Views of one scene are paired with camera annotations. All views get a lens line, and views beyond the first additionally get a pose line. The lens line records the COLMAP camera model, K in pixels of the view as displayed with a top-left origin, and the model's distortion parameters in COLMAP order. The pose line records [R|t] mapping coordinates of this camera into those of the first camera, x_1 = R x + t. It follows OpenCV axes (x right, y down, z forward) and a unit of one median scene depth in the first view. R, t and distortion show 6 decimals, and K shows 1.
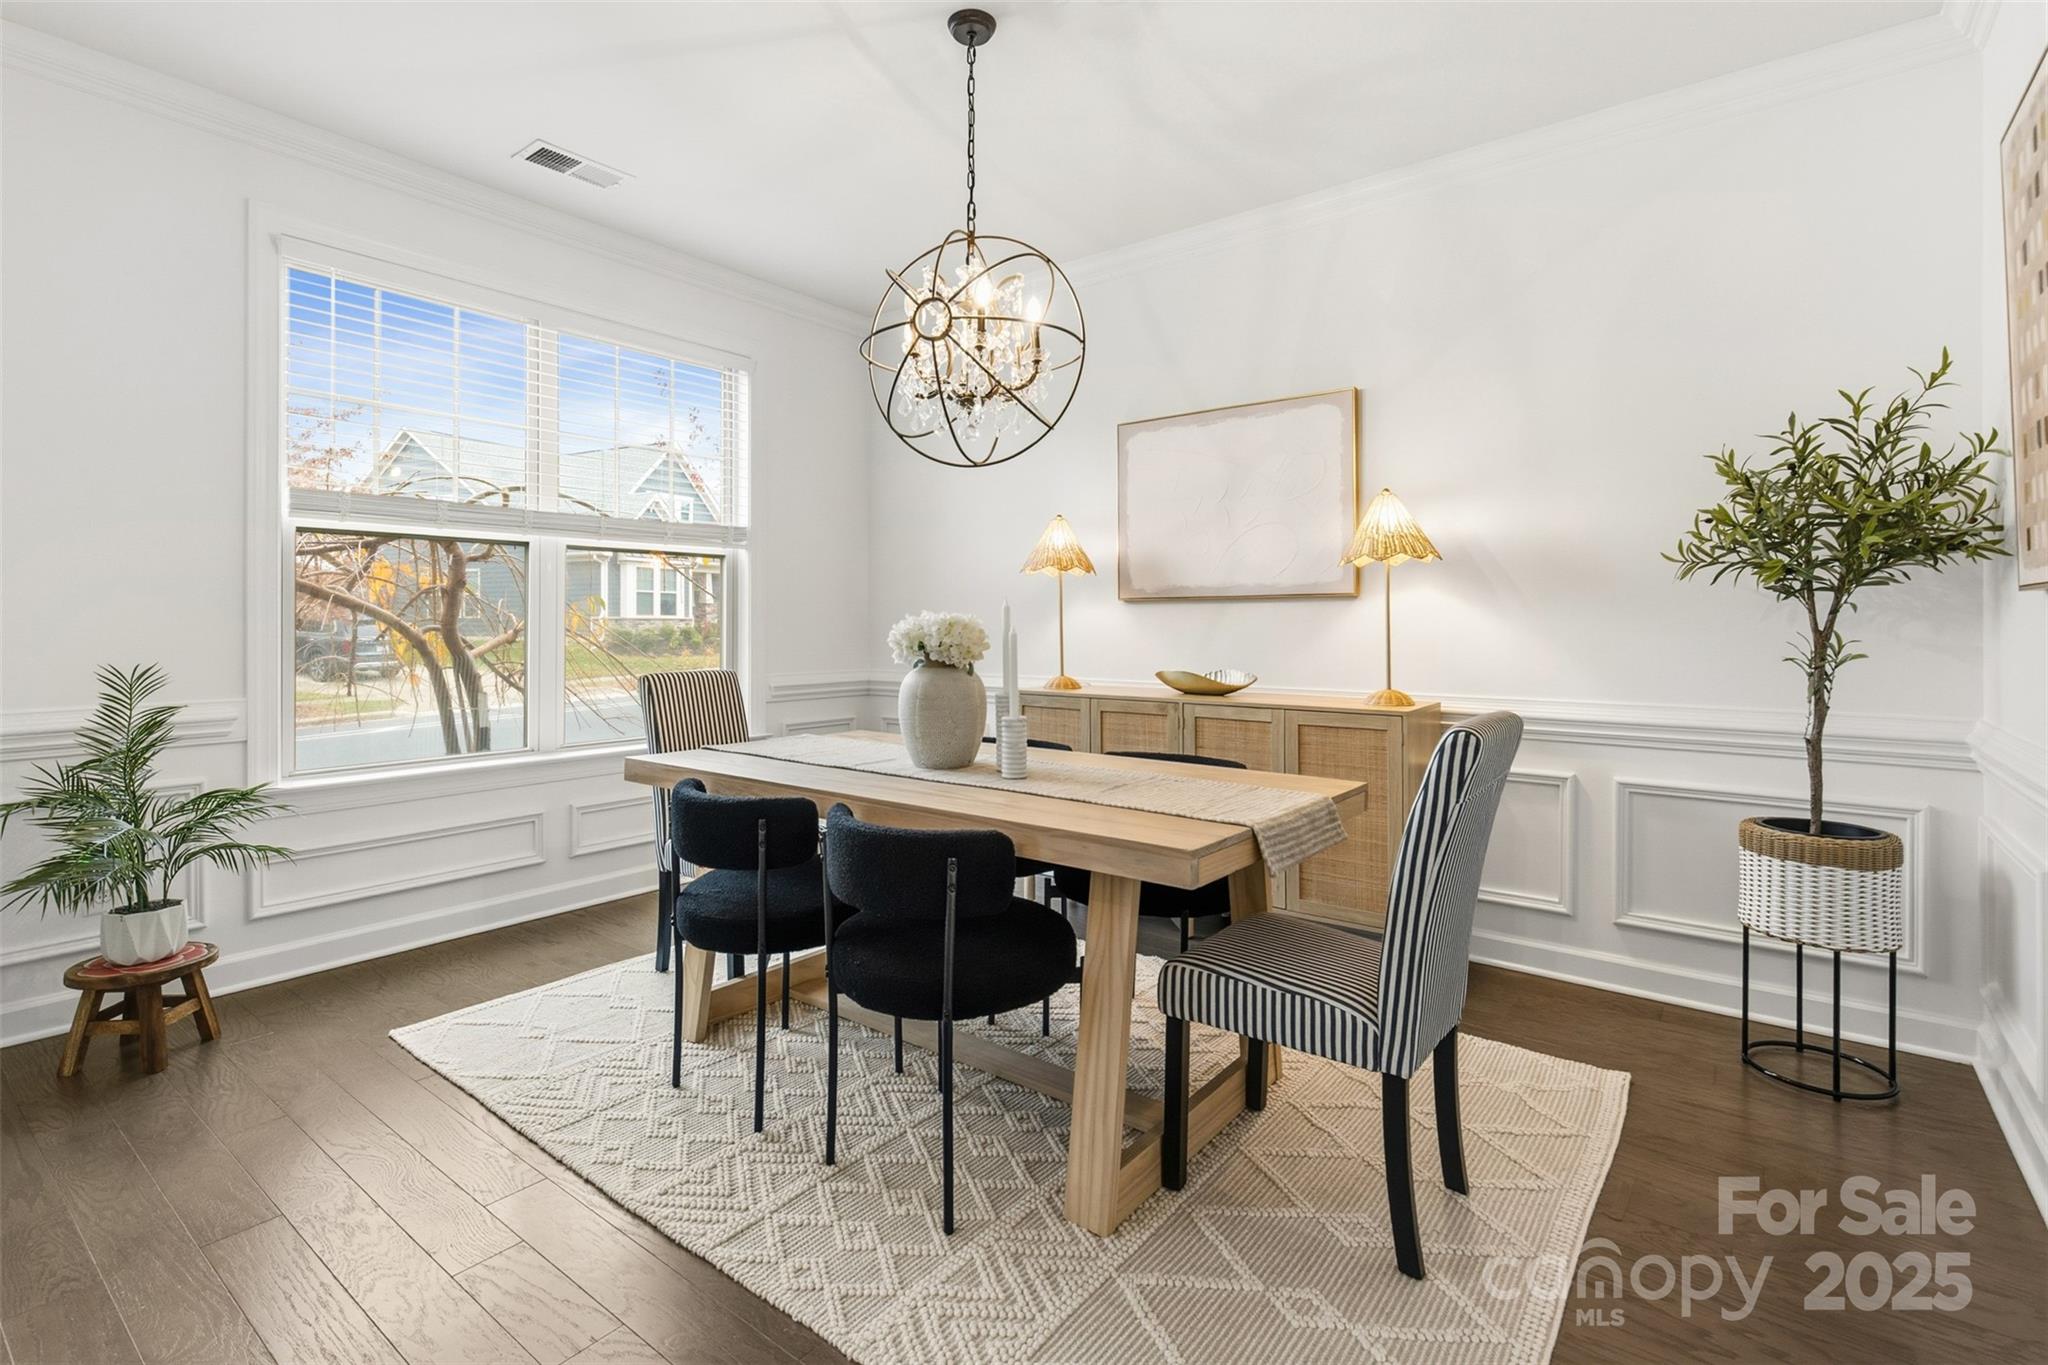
lens RADIAL K [[958.8, 0, 1022.1], [0, 958.8, 617.9], [0, 0, 1]] dist [0.002692, -0.000137]
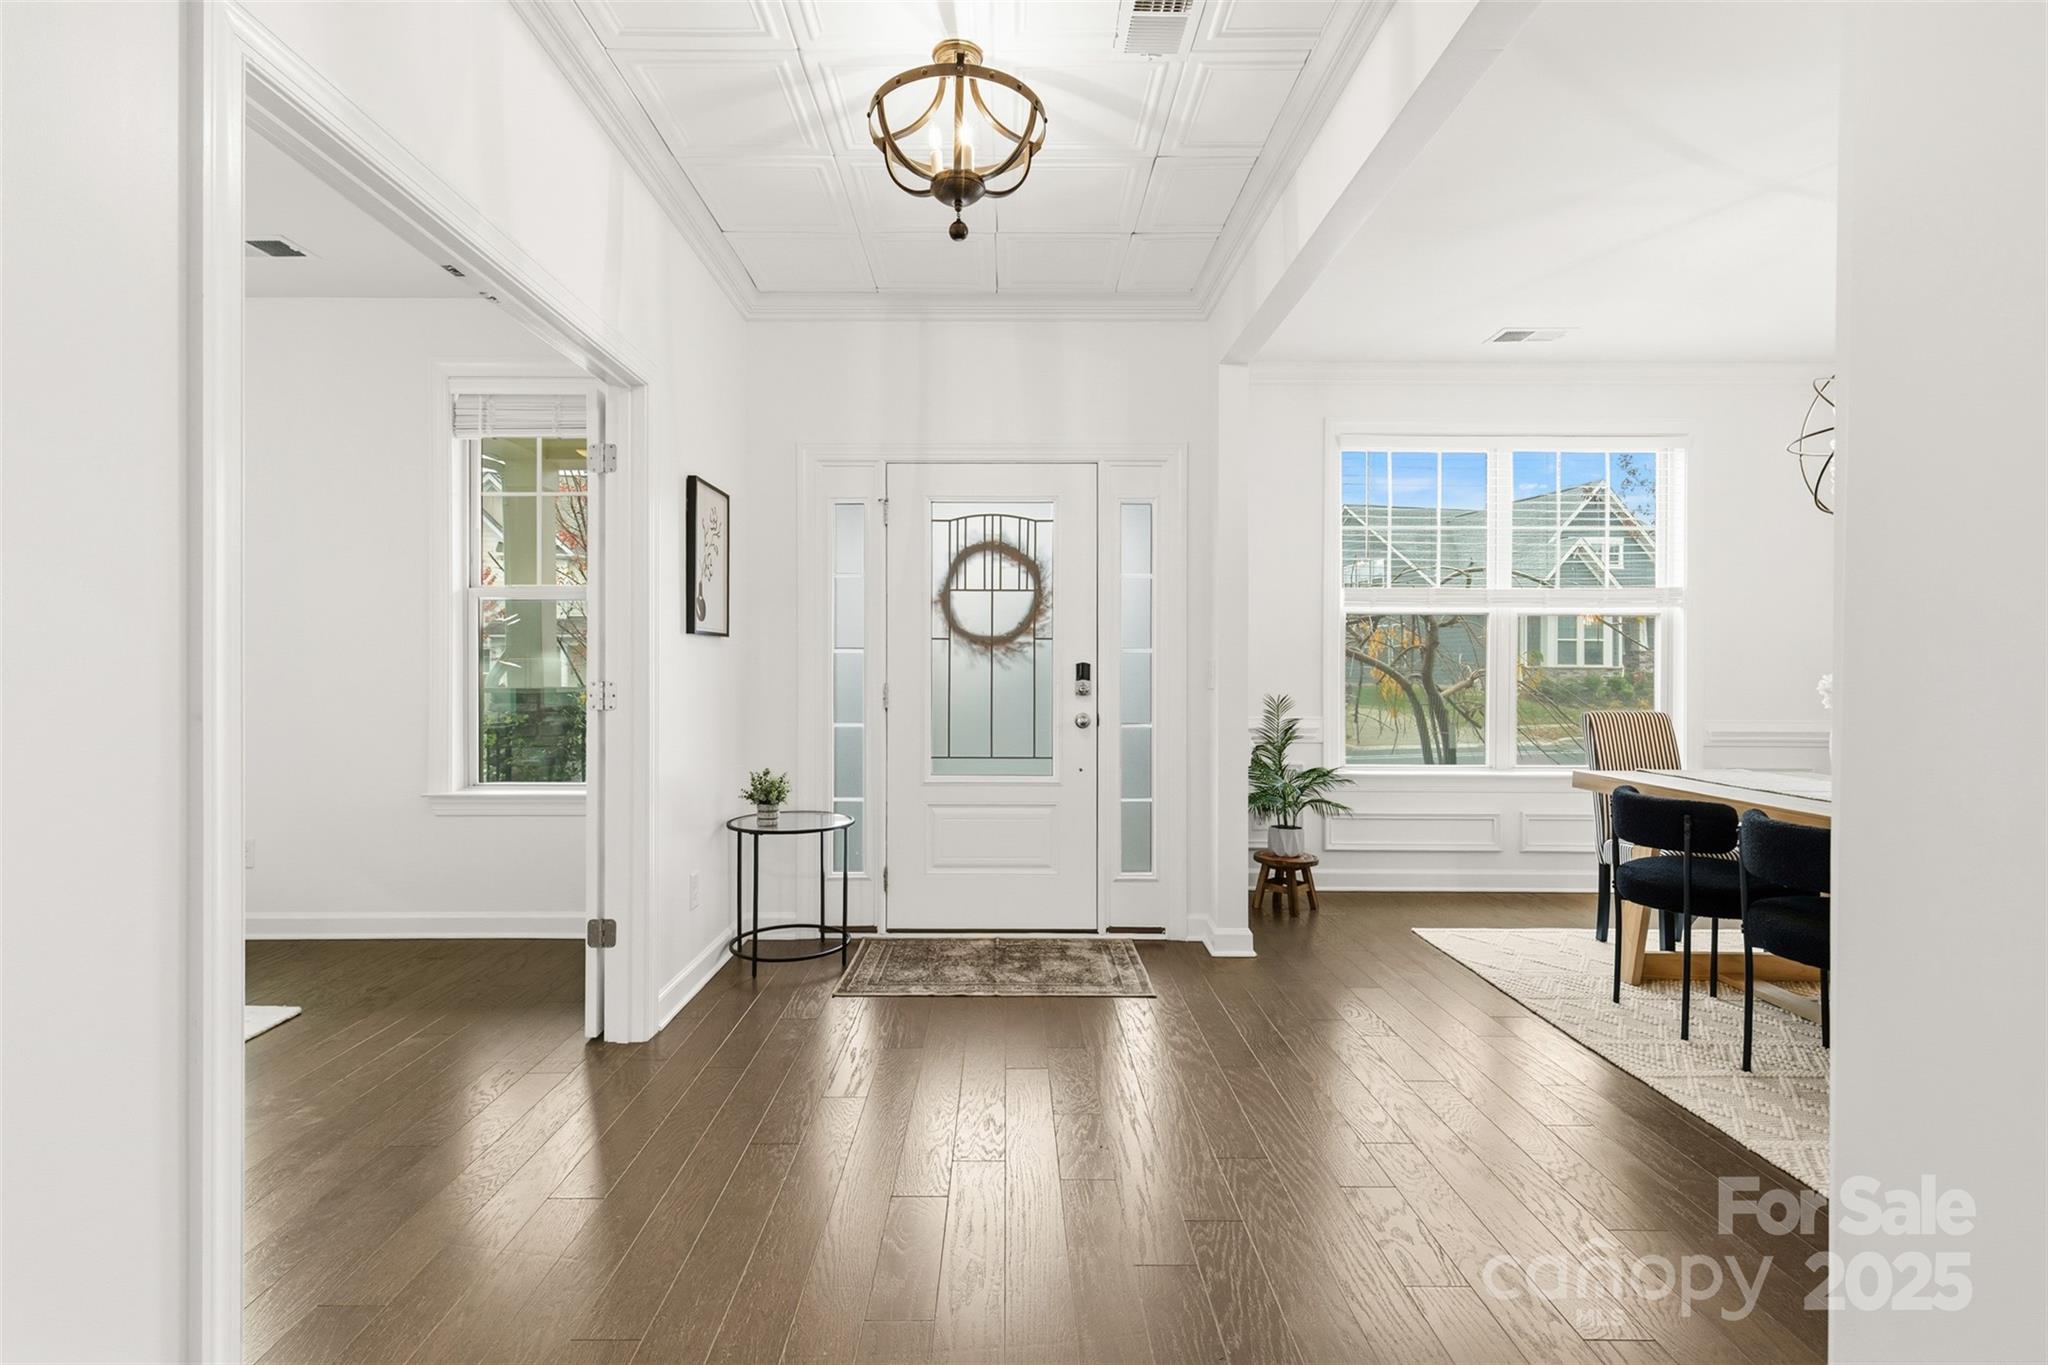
lens RADIAL K [[934.9, 0, 998.4], [0, 934.9, 669.1], [0, 0, 1]] dist [0.003091, 0.000284]
pose [[0.607065, 0.001211, -0.794651, 0.161484], [0.000605, 0.999998, 0.001986, -0.003838], [0.794652, -0.001686, 0.607063, -0.495419]]
